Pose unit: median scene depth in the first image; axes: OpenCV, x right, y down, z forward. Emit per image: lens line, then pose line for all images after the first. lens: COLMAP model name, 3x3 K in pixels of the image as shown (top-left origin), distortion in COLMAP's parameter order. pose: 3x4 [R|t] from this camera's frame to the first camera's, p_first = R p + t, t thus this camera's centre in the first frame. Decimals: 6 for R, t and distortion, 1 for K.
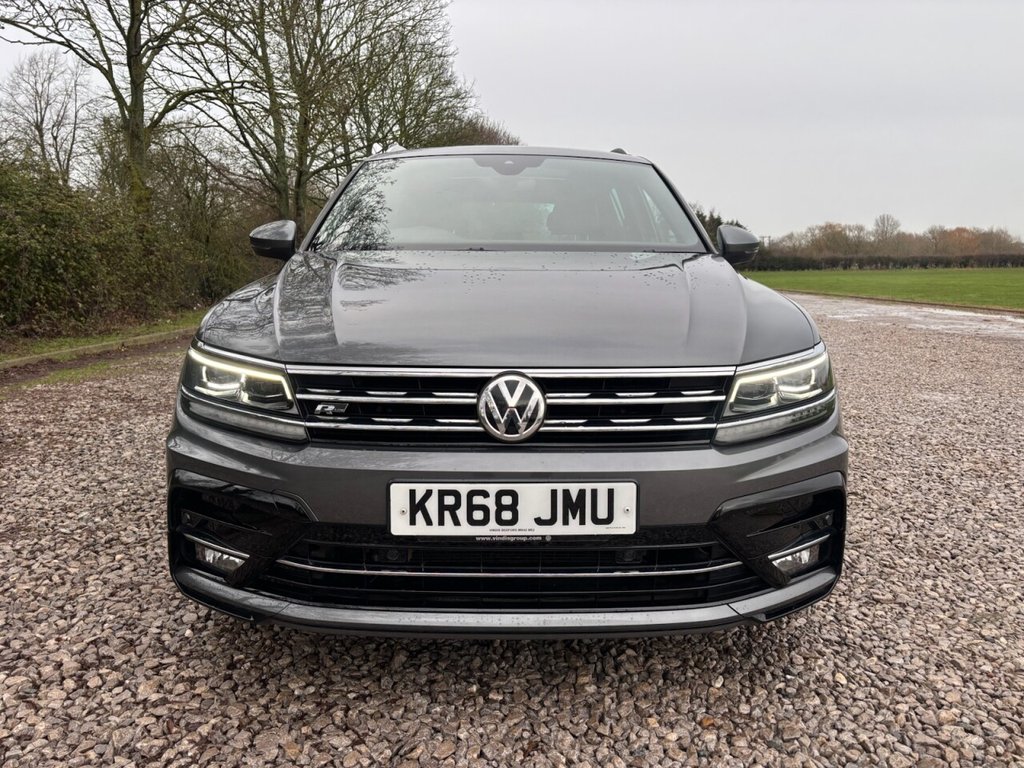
lens RADIAL K [[769.5, 0, 543.3], [0, 769.5, 374.0], [0, 0, 1]] dist [0.063292, -0.064775]
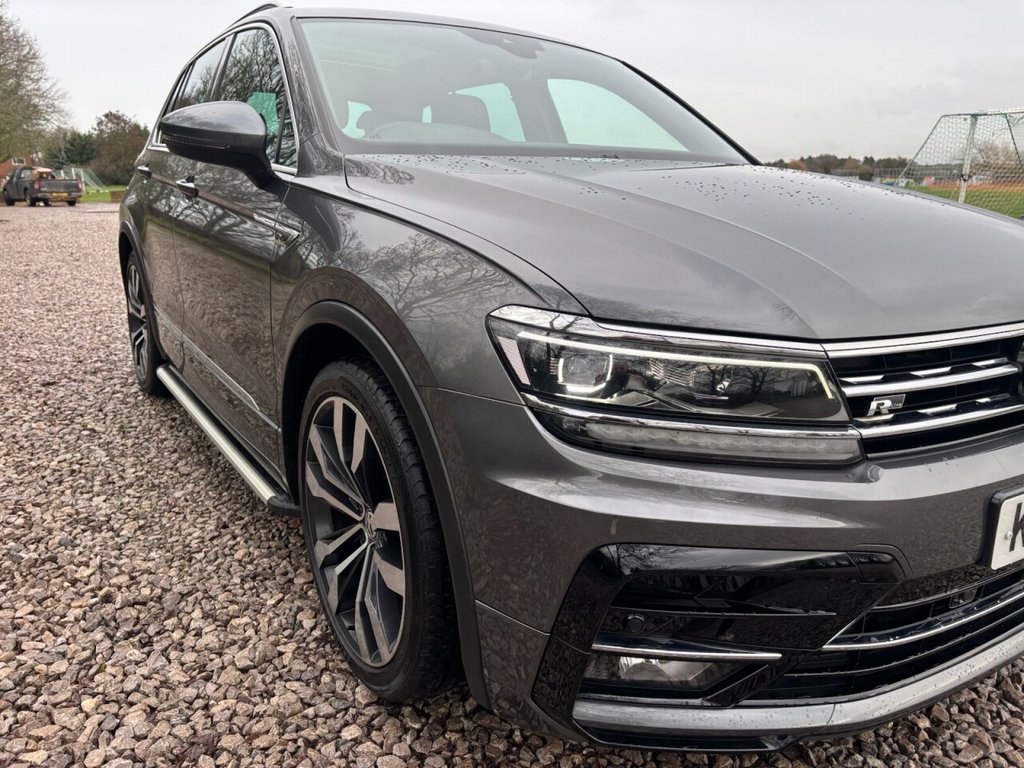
lens RADIAL K [[769.5, 0, 531.1], [0, 769.5, 373.3], [0, 0, 1]] dist [0.063292, -0.064775]
pose [[0.833334, -0.118696, 0.539875, -0.912248], [0.050156, 0.988881, 0.139994, -0.091403], [-0.550489, -0.089584, 0.830022, 0.656702]]
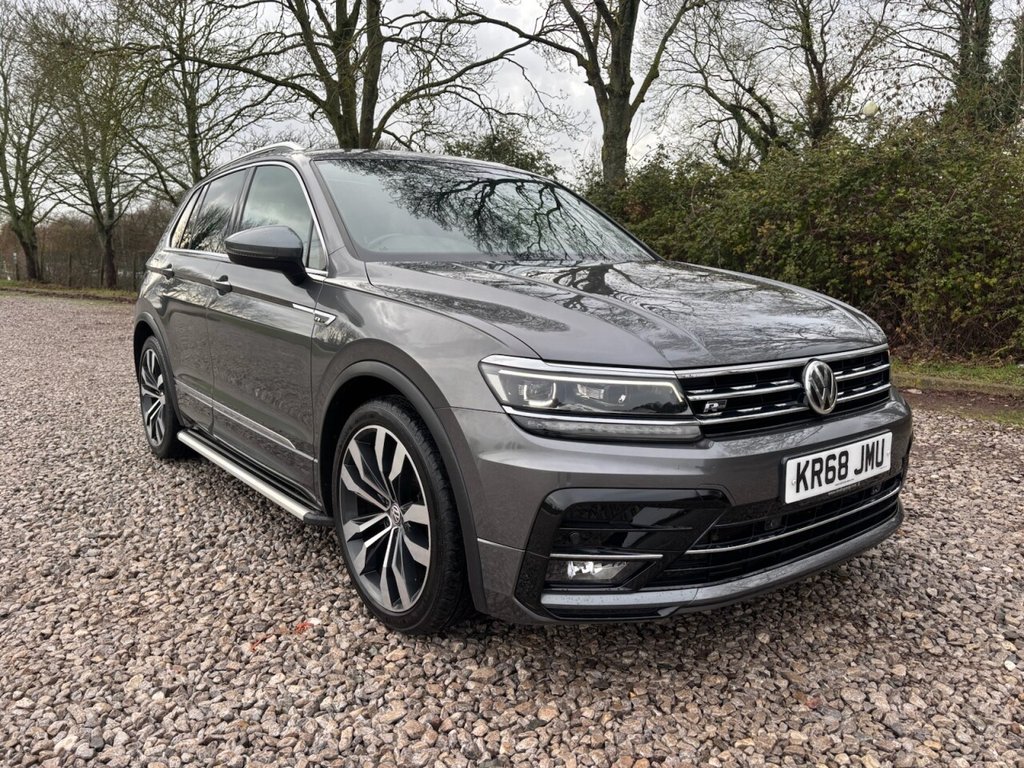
lens RADIAL K [[769.5, 0, 516.7], [0, 769.5, 383.1], [0, 0, 1]] dist [0.063292, -0.064775]
pose [[0.796099, -0.099821, 0.596876, -1.215959], [0.080767, 0.995004, 0.058679, -0.079170], [-0.599752, 0.001494, 0.800185, 0.297379]]
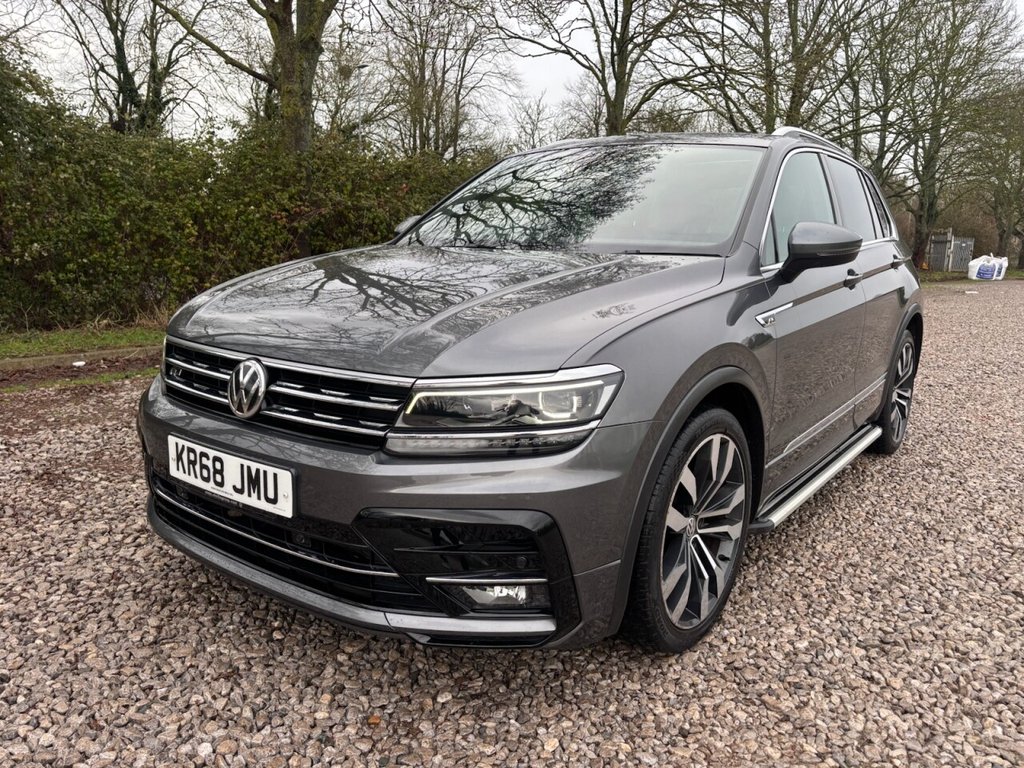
lens RADIAL K [[769.5, 0, 509.5], [0, 769.5, 393.2], [0, 0, 1]] dist [0.063292, -0.064775]
pose [[0.786869, 0.132990, -0.602620, 0.994797], [-0.104674, 0.991116, 0.082048, -0.088706], [0.608178, -0.001482, 0.793799, 0.327145]]
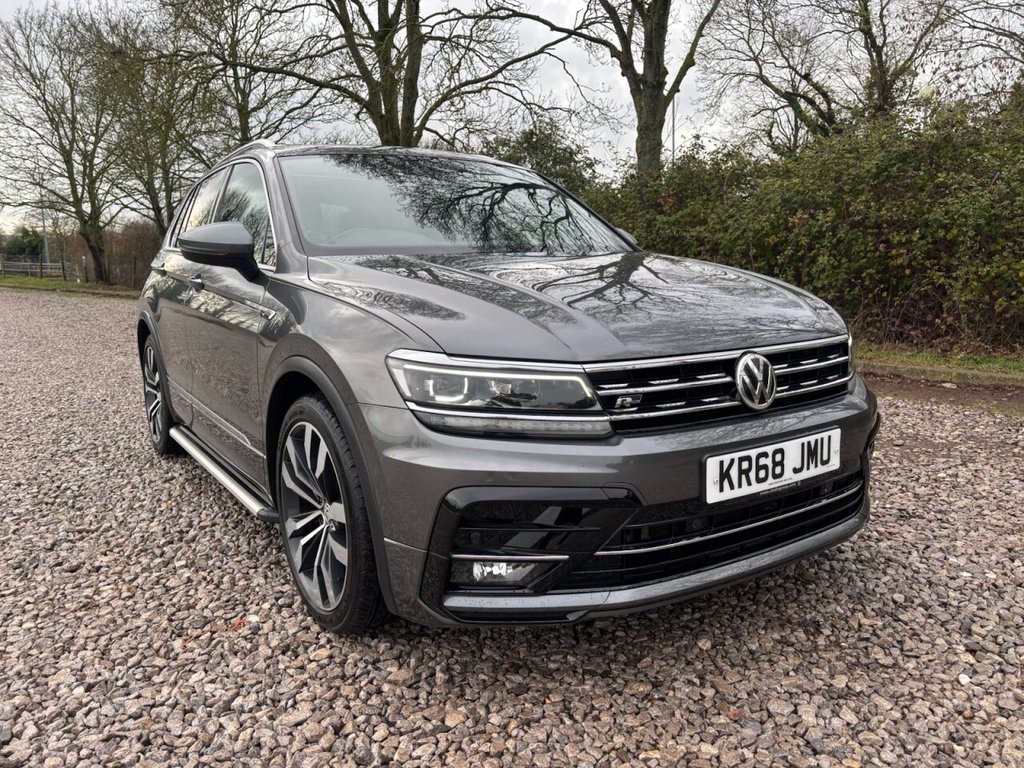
lens RADIAL K [[769.5, 0, 519.1], [0, 769.5, 380.8], [0, 0, 1]] dist [0.063292, -0.064775]
pose [[0.836182, -0.104491, 0.538407, -1.013937], [0.089076, 0.994523, 0.054671, -0.056245], [-0.541171, 0.002244, 0.840910, 0.201913]]
